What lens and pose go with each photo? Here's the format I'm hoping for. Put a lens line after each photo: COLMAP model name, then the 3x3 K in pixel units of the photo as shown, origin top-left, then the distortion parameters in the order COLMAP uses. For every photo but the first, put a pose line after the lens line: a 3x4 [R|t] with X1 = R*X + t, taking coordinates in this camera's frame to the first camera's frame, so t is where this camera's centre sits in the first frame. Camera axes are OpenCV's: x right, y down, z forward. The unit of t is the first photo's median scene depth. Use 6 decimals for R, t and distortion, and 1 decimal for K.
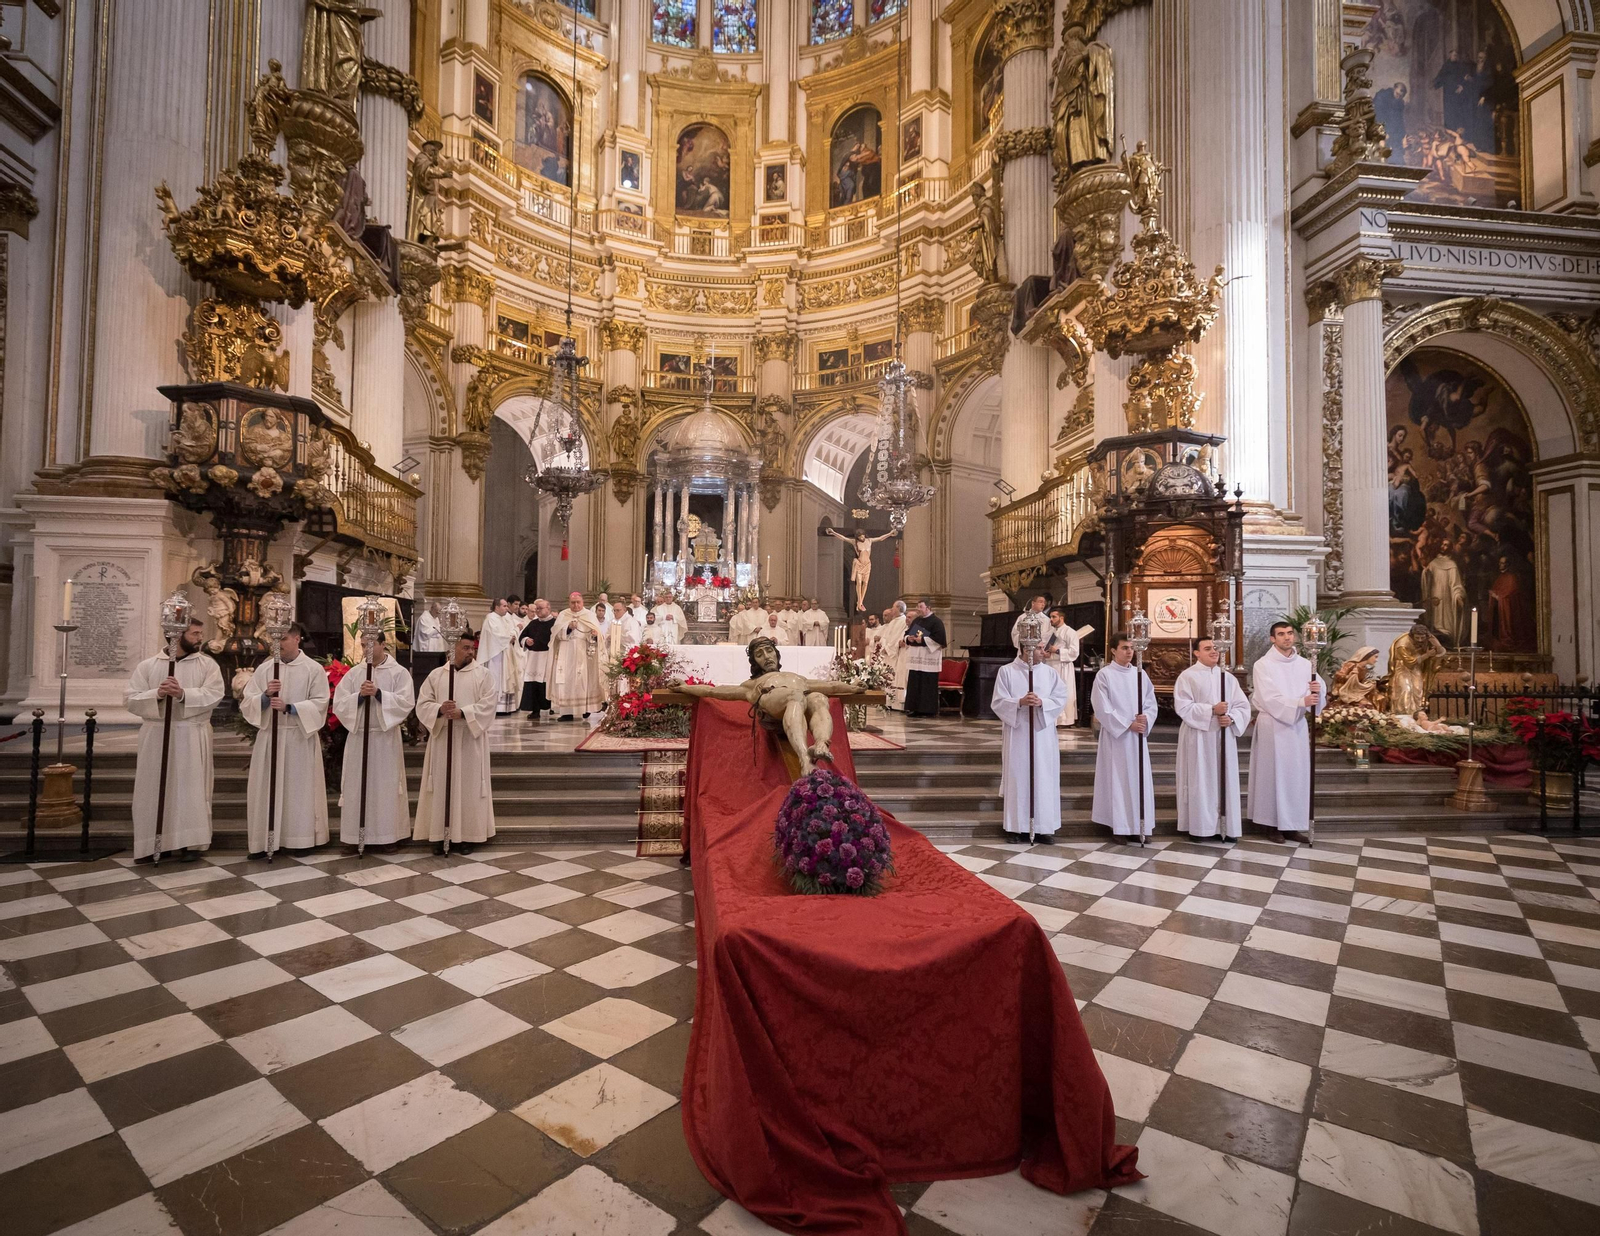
lens RADIAL K [[789.3, 0, 762.3], [0, 789.3, 621.3], [0, 0, 1]] dist [-0.000179, 0.000430]
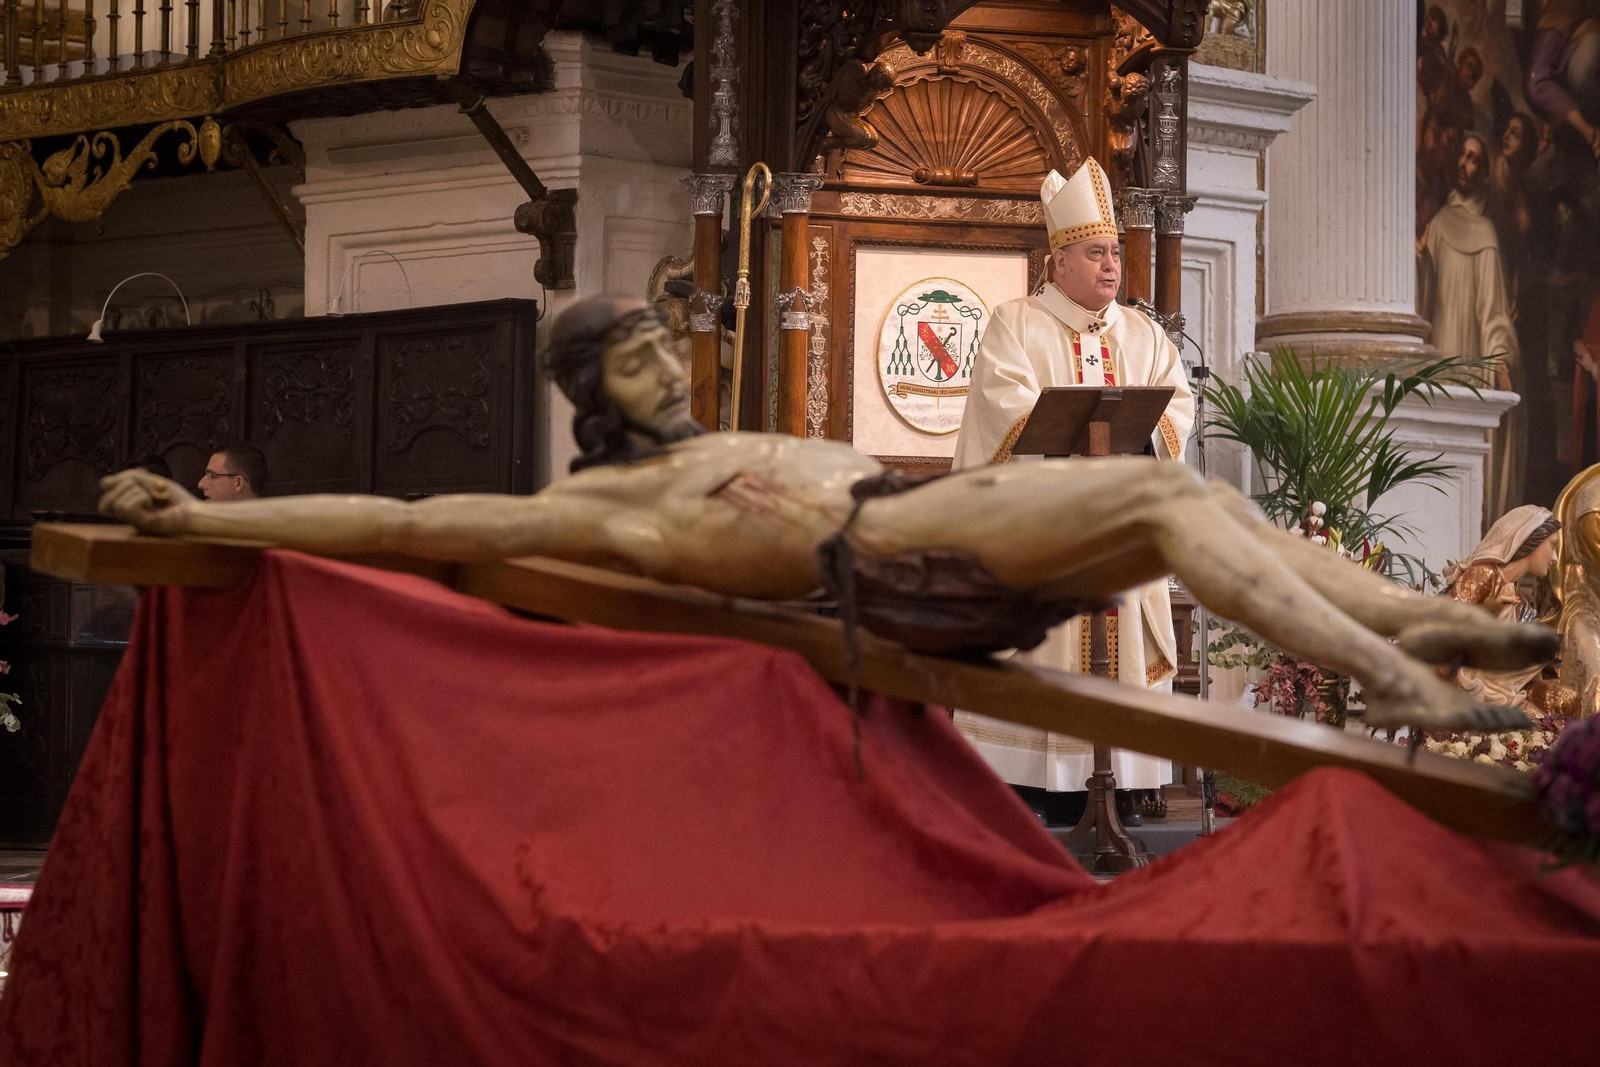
lens RADIAL K [[4866.9, 0, 800.0], [0, 4866.9, 533.5], [0, 0, 1]] dist [-0.030904, 0.009898]
pose [[0.757754, 0.016346, 0.652335, -0.349353], [-0.019383, 0.999809, -0.002538, 0.036206], [-0.652252, -0.010721, 0.757926, -0.057913]]
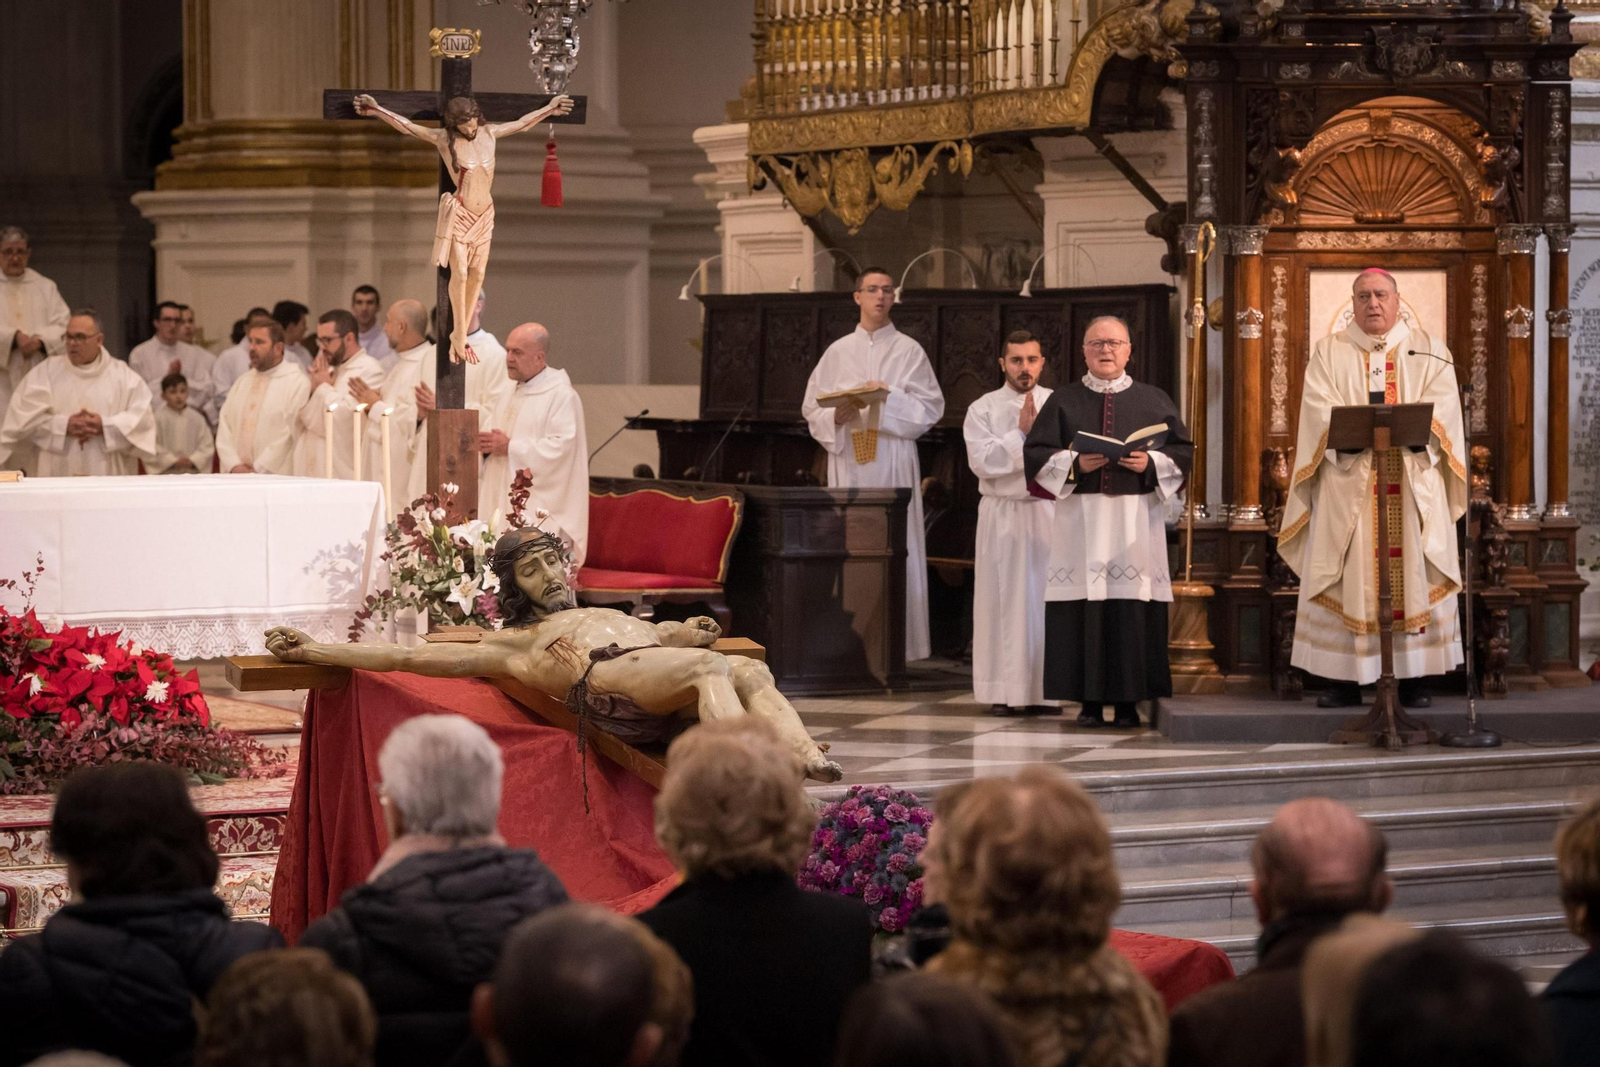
lens RADIAL K [[4748.0, 0, 599.1], [0, 4748.0, 533.3], [0, 0, 1]] dist [-0.017046, 0.344462]
pose [[0.949854, -0.031825, 0.311071, -0.295659], [0.006185, 0.996525, 0.083065, -0.073932], [-0.312634, -0.076976, 0.946750, -0.565293]]
